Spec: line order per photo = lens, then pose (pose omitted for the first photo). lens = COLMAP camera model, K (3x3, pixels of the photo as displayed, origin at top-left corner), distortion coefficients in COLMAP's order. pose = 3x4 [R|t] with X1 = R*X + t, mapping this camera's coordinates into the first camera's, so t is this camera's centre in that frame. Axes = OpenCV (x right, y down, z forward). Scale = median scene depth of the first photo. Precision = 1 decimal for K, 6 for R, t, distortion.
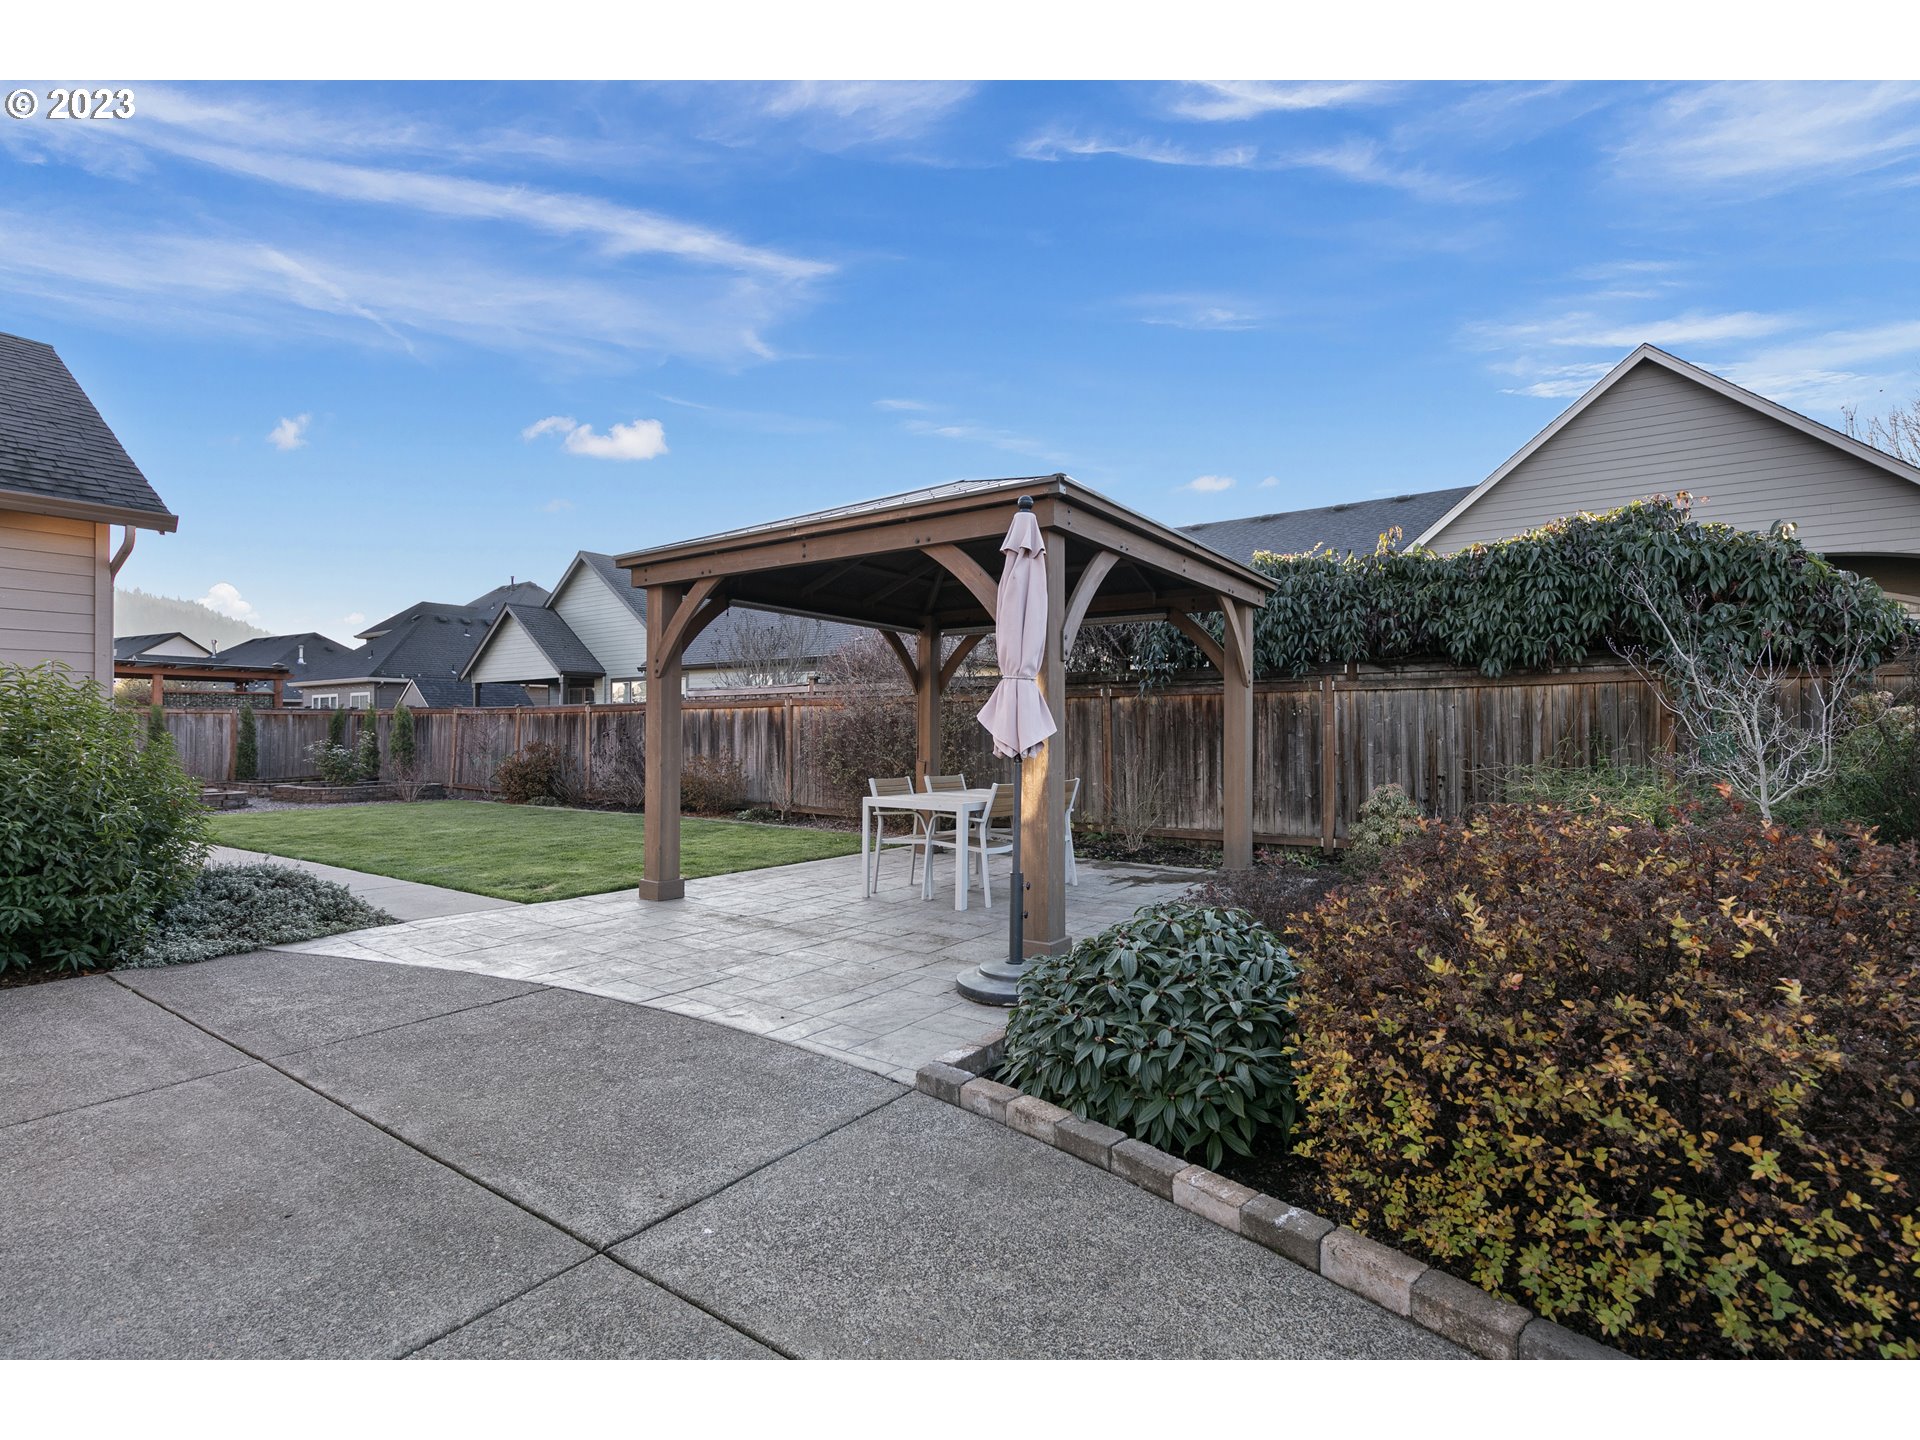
lens RADIAL K [[859.1, 0, 969.3], [0, 859.1, 731.2], [0, 0, 1]] dist [0.012626, 0.000017]
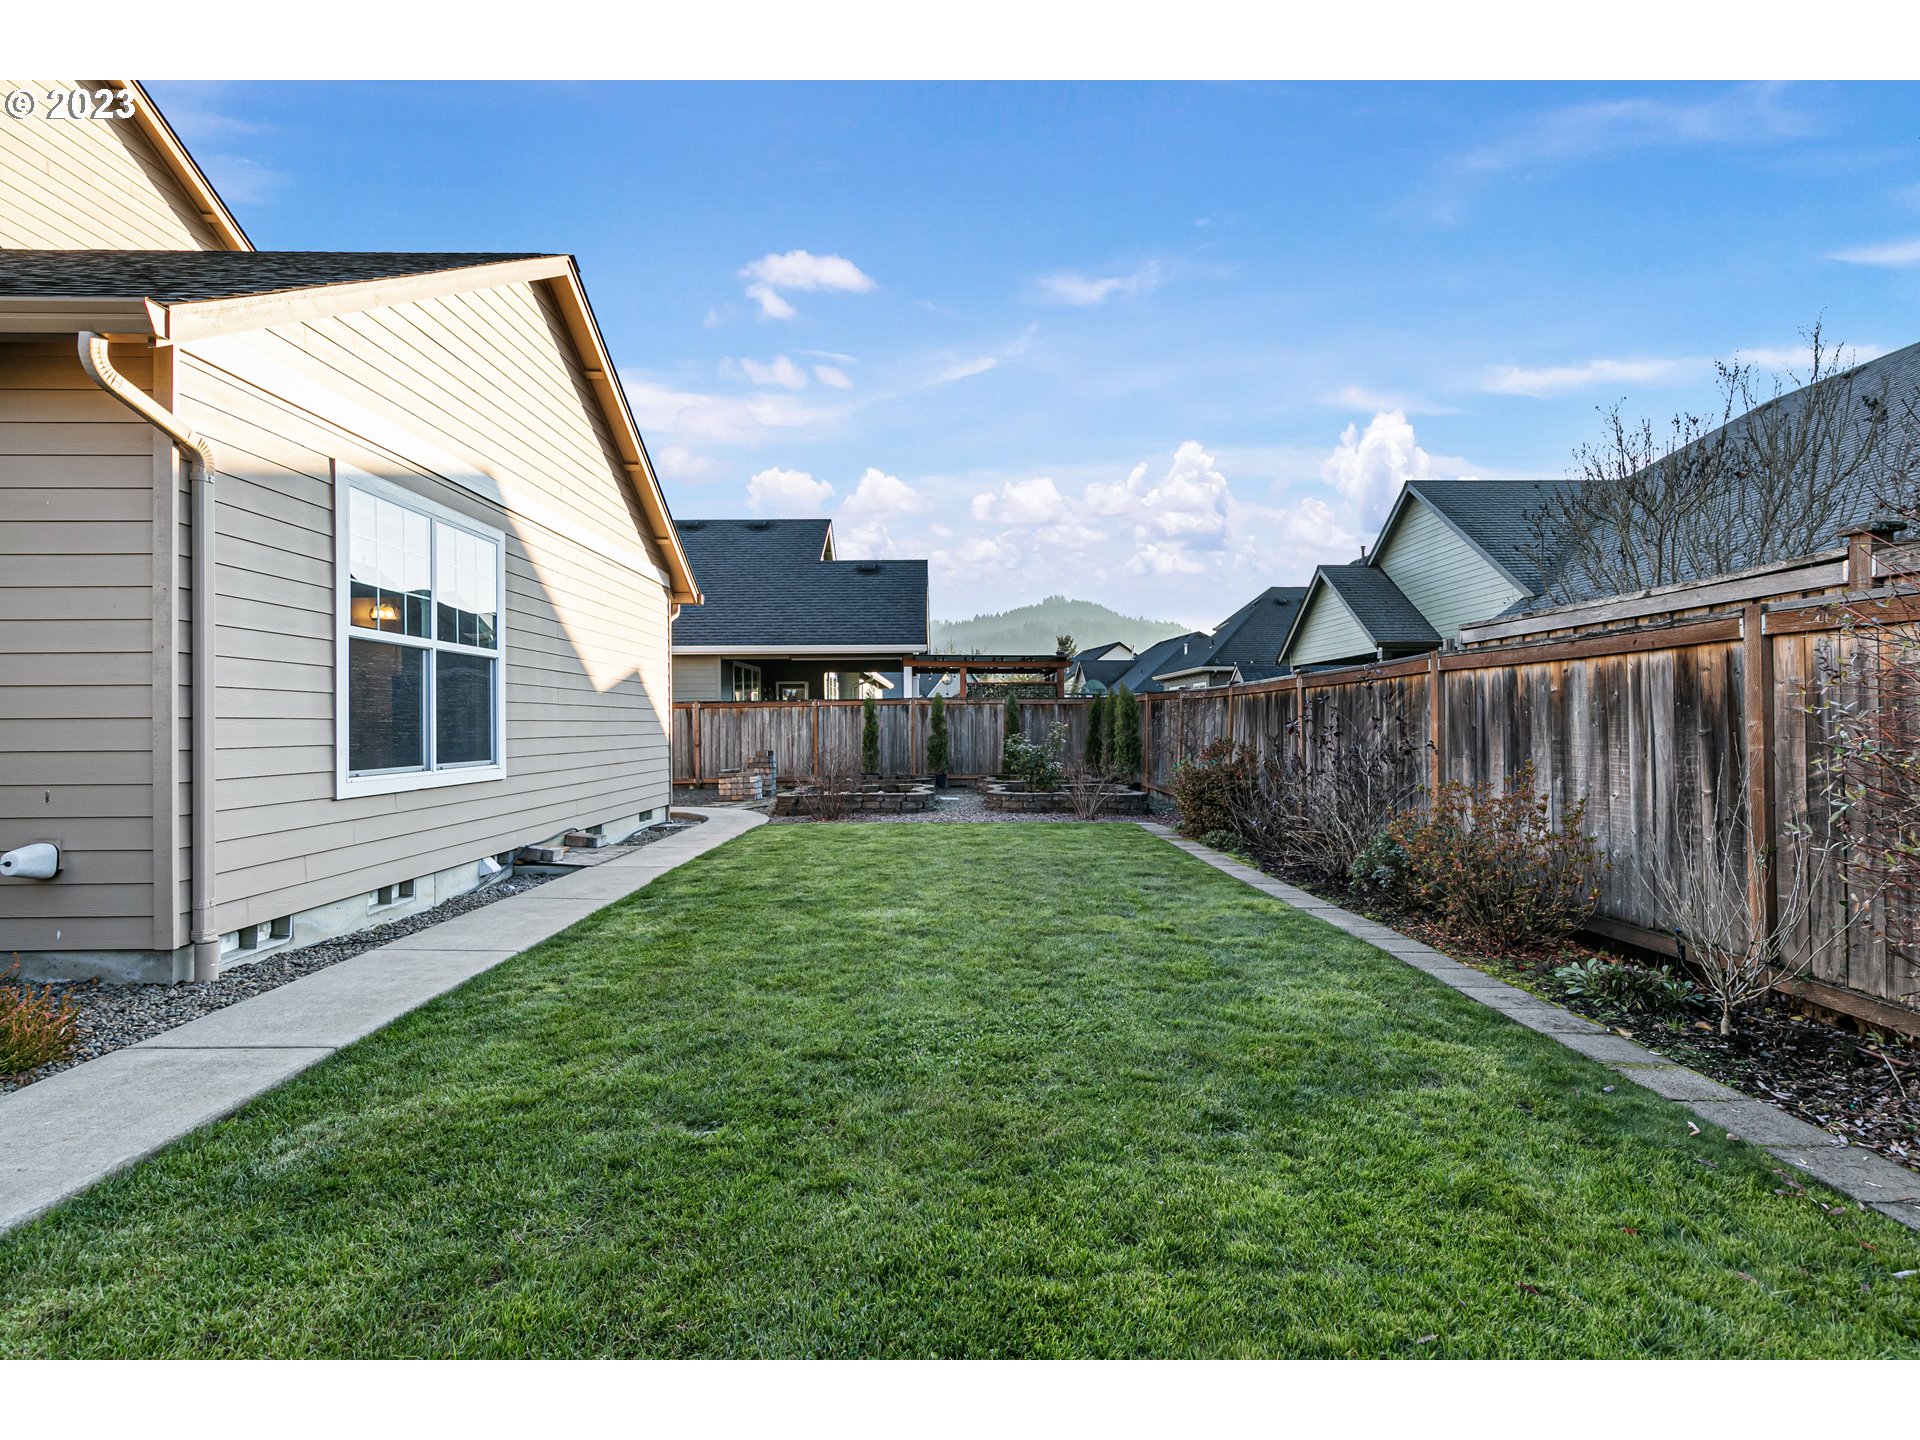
lens RADIAL K [[859.1, 0, 969.3], [0, 859.1, 731.2], [0, 0, 1]] dist [0.012626, 0.000017]
pose [[0.574740, 0.006936, -0.818307, -0.082595], [0.003702, 0.999932, 0.011075, -0.000655], [0.818328, -0.009394, 0.574675, 0.413726]]
